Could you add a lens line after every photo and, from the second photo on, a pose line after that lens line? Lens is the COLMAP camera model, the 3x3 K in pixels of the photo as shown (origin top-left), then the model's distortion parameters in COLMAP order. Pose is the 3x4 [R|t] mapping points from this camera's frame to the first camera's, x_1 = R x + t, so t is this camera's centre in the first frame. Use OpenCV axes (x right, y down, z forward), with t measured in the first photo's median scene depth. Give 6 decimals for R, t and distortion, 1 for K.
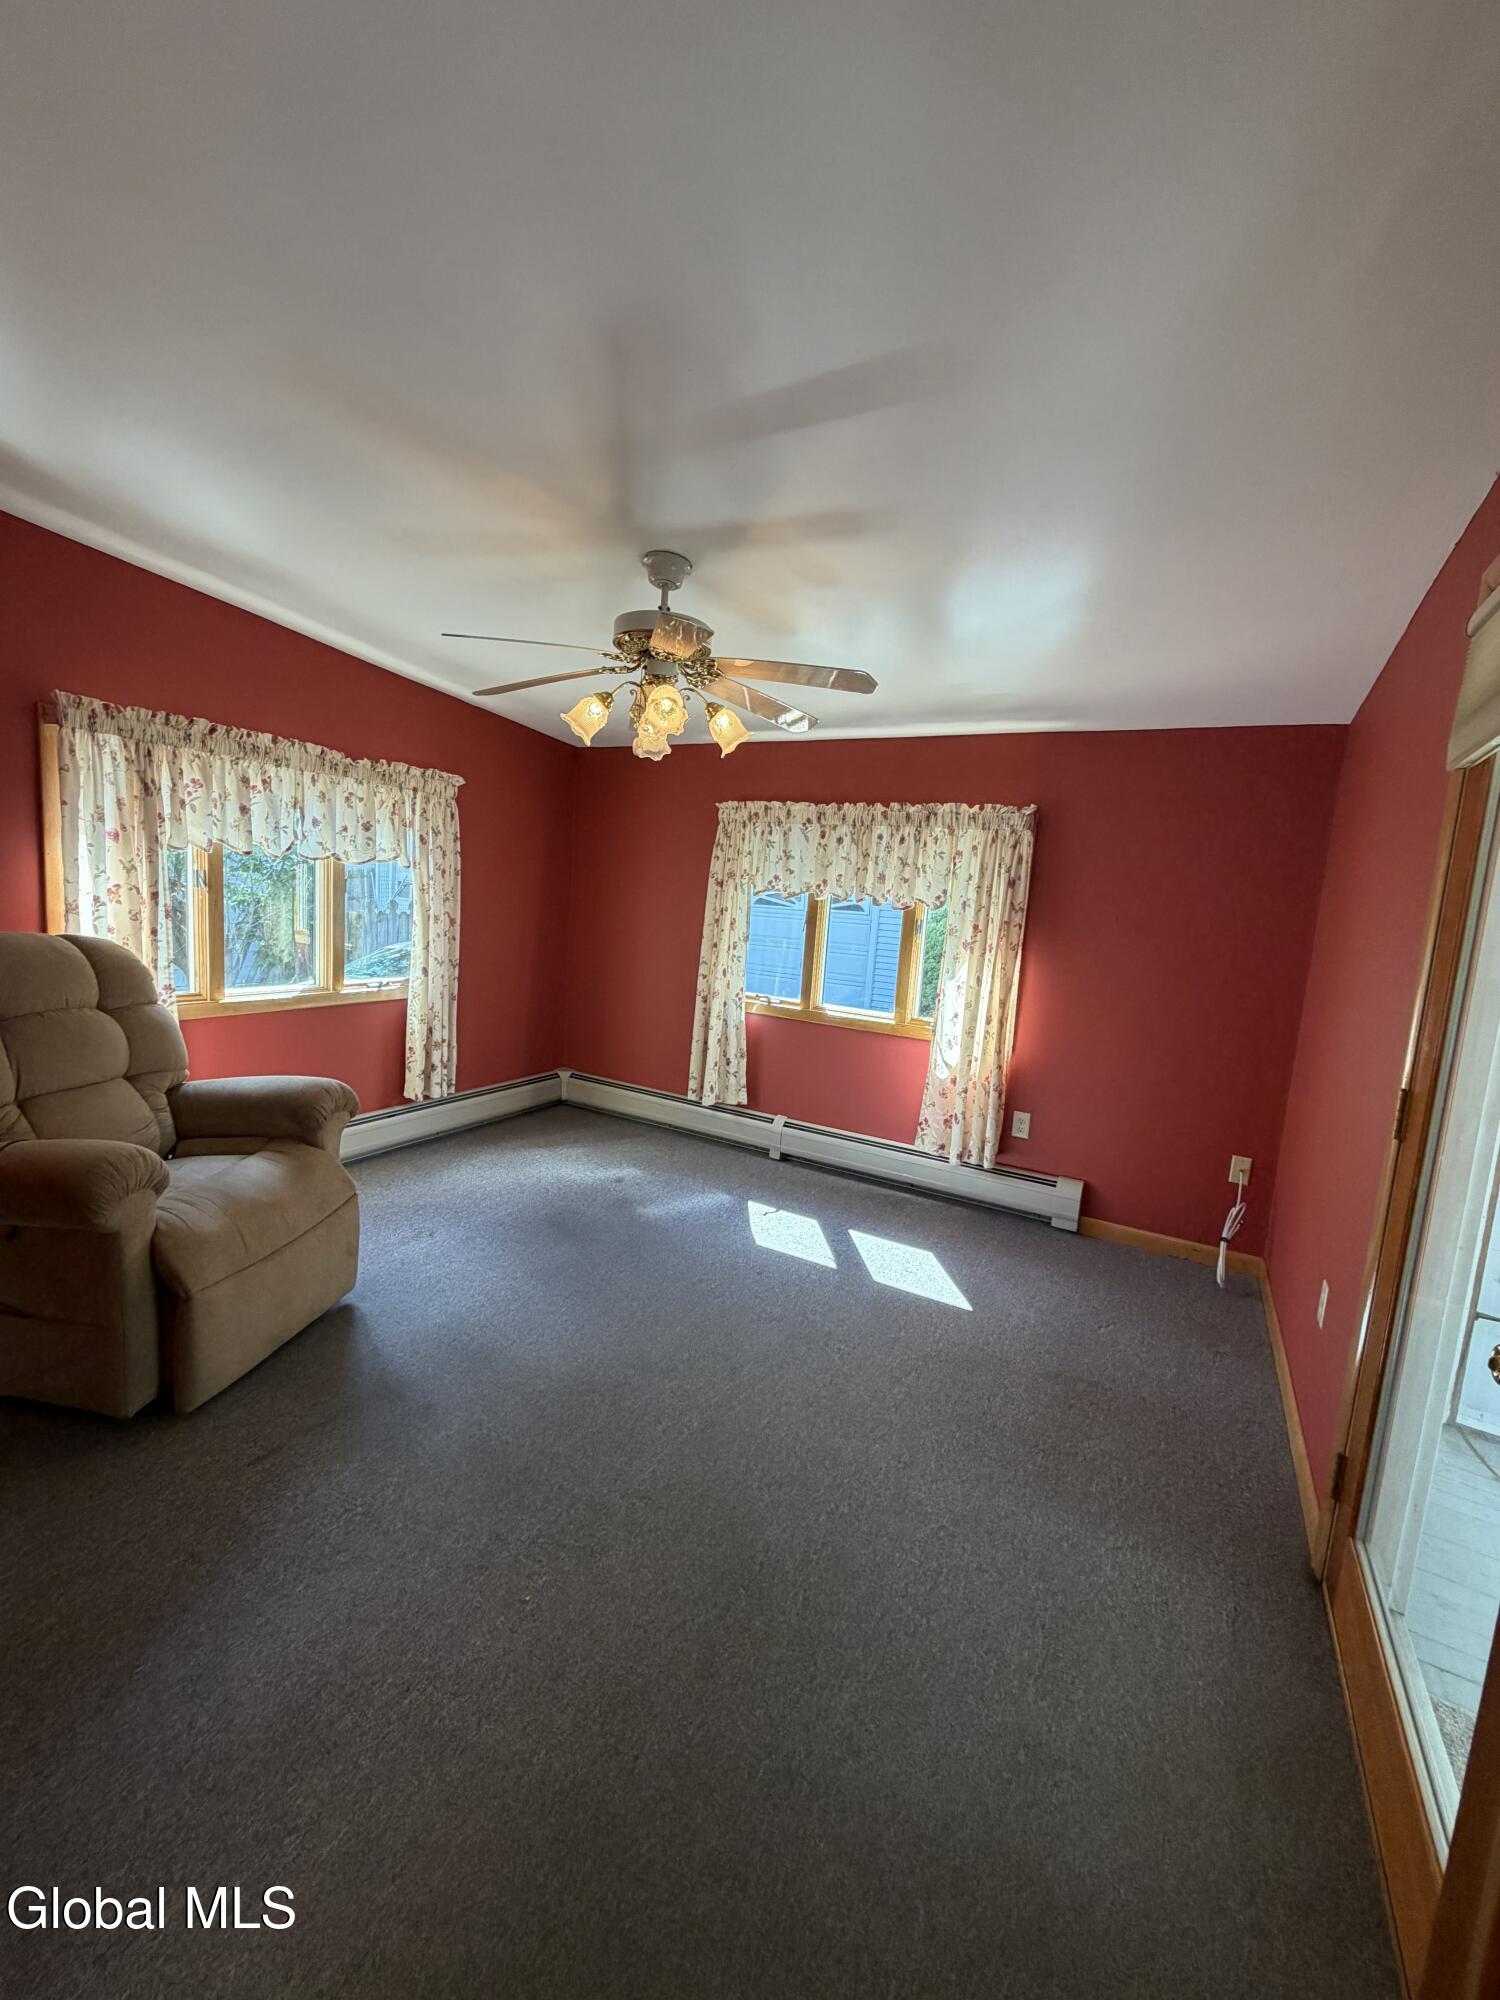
lens RADIAL K [[797.8, 0, 750.8], [0, 797.8, 996.9], [0, 0, 1]] dist [0.001270, 0.000001]
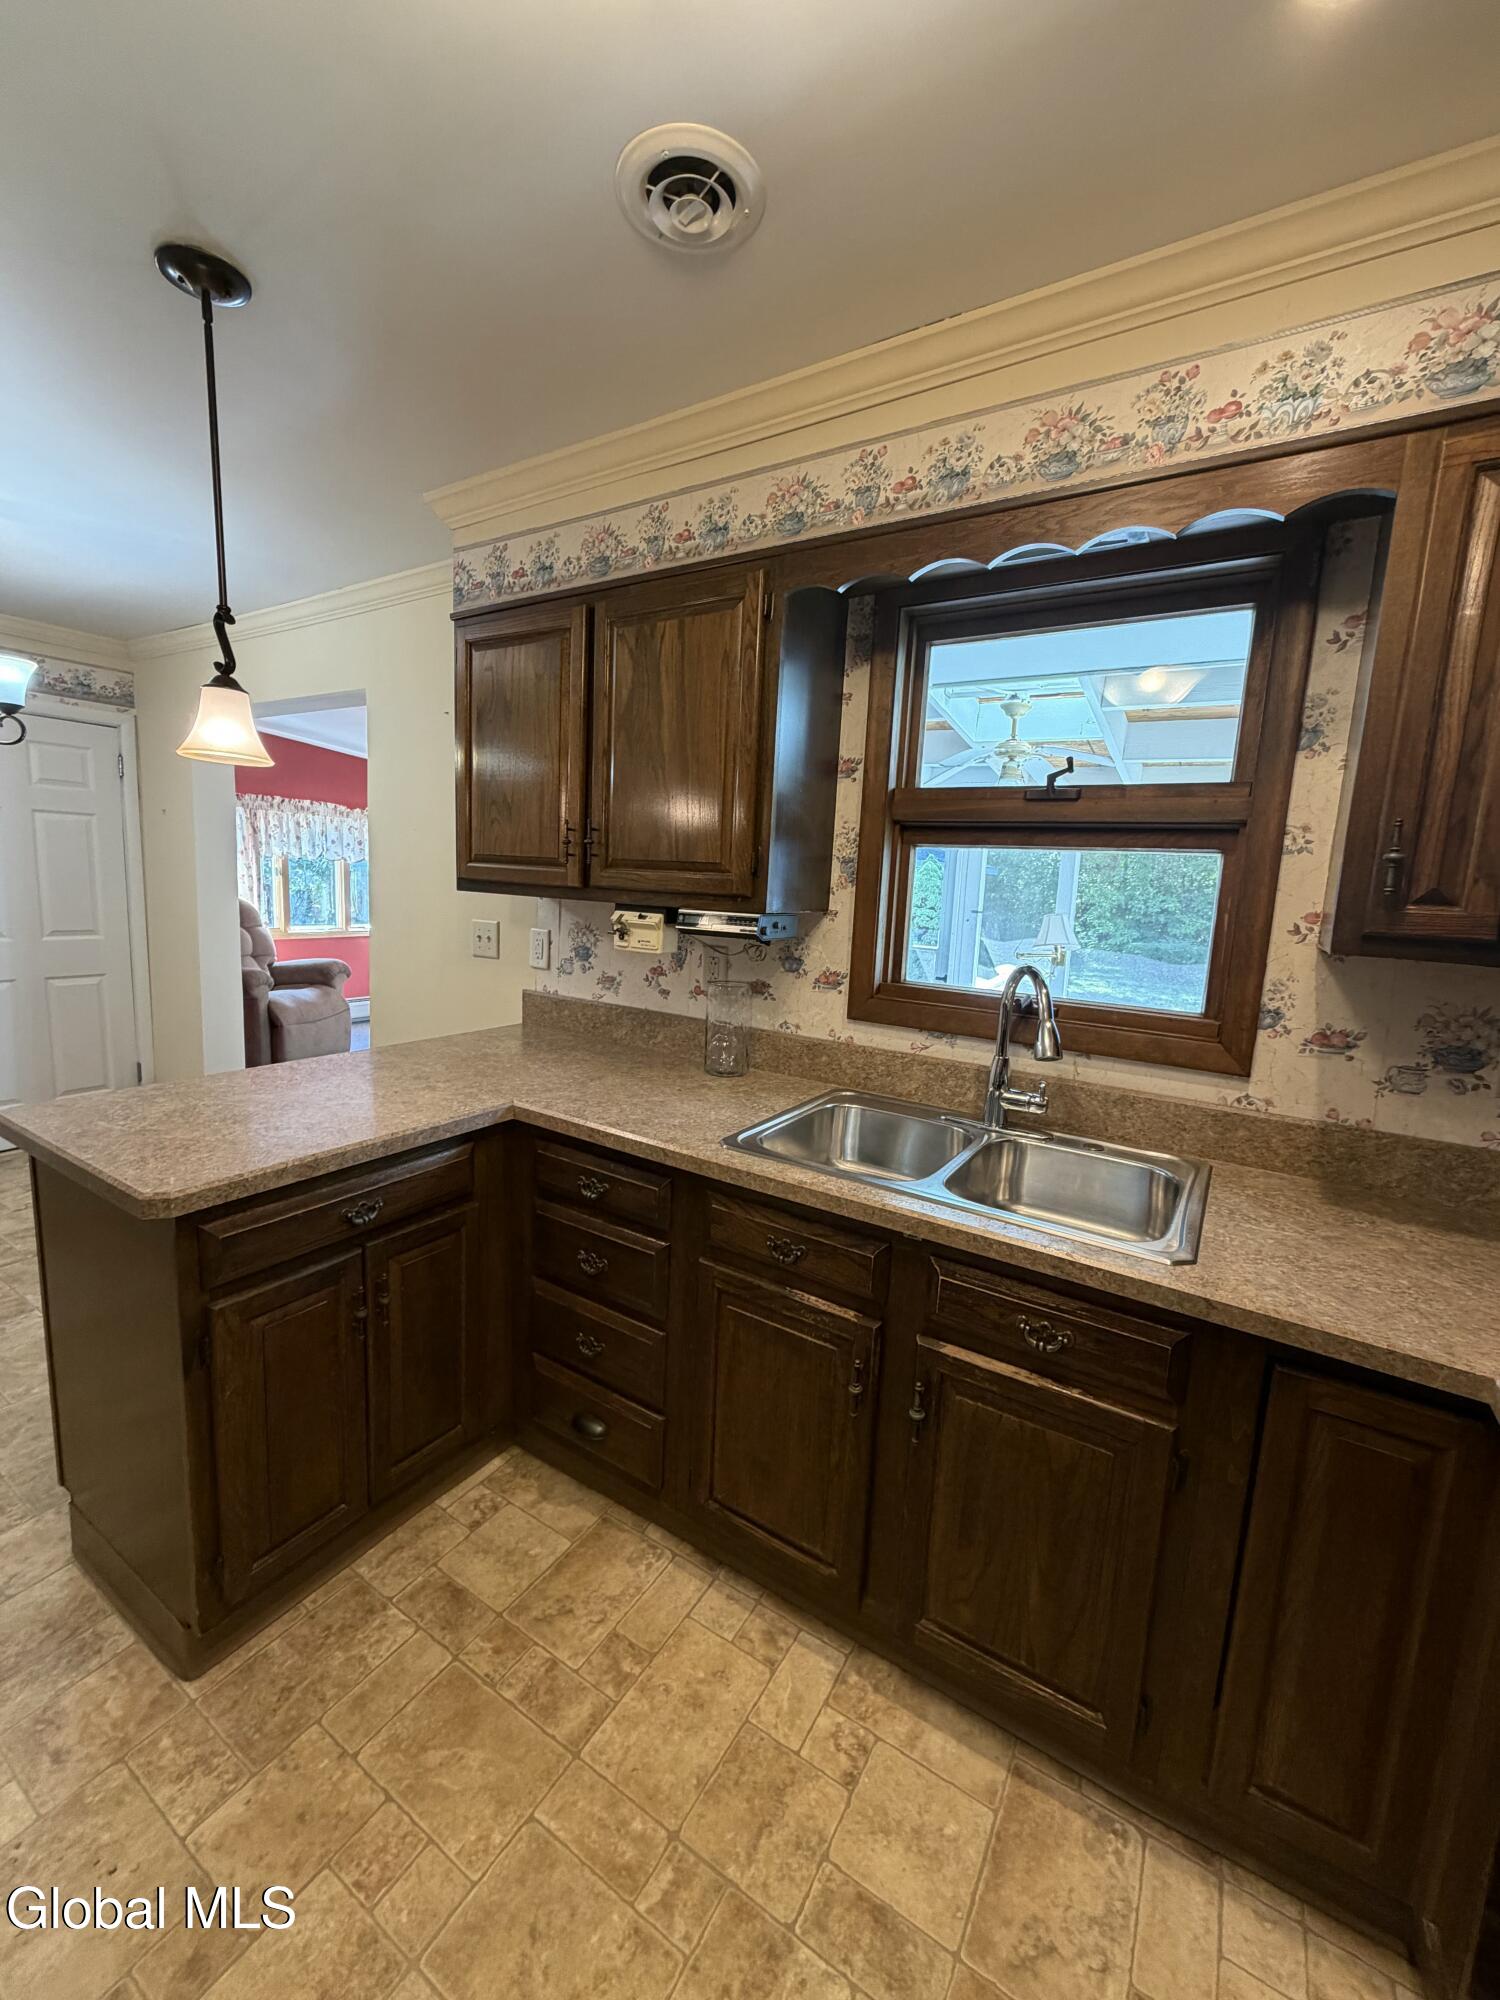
lens RADIAL K [[797.8, 0, 750.8], [0, 797.8, 996.9], [0, 0, 1]] dist [0.001270, 0.000001]
pose [[0.998347, -0.015204, -0.055425, 0.631947], [0.015958, 0.999786, 0.013189, 0.166100], [0.055213, -0.014052, 0.998376, -0.985294]]
